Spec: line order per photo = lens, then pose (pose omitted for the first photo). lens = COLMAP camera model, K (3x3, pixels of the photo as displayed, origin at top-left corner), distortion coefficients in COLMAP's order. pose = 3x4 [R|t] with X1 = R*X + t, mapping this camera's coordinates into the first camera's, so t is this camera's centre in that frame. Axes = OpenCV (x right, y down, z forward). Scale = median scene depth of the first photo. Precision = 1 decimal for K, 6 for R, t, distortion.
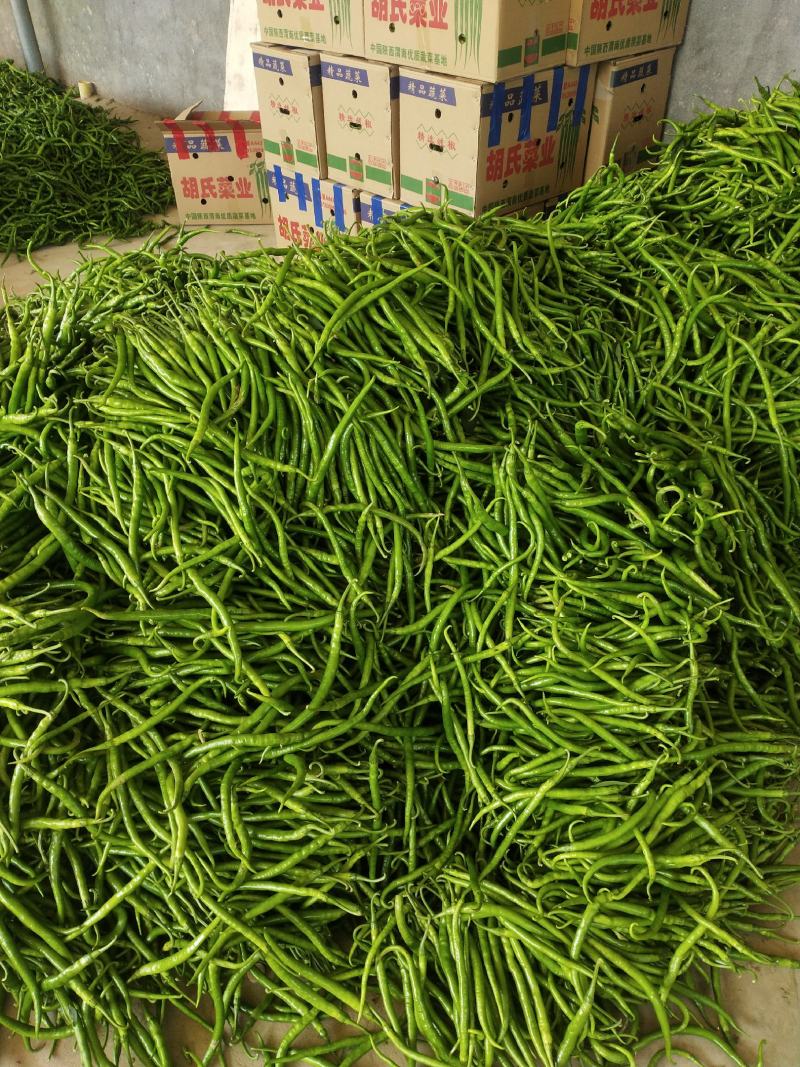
lens RADIAL K [[842.4, 0, 400.0], [0, 842.4, 533.5], [0, 0, 1]] dist [0.075631, -0.161848]
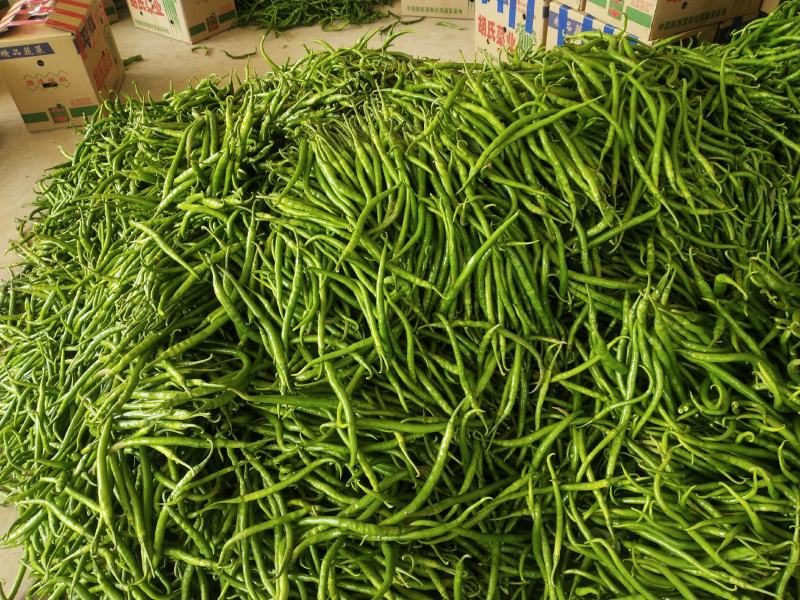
lens RADIAL K [[631.6, 0, 400.0], [0, 631.6, 300.0], [0, 0, 1]] dist [0.075631, -0.161848]
pose [[0.963653, 0.162757, -0.211857, 0.010977], [-0.144482, 0.984526, 0.099160, -0.126738], [0.224717, -0.064947, 0.972257, 0.187686]]
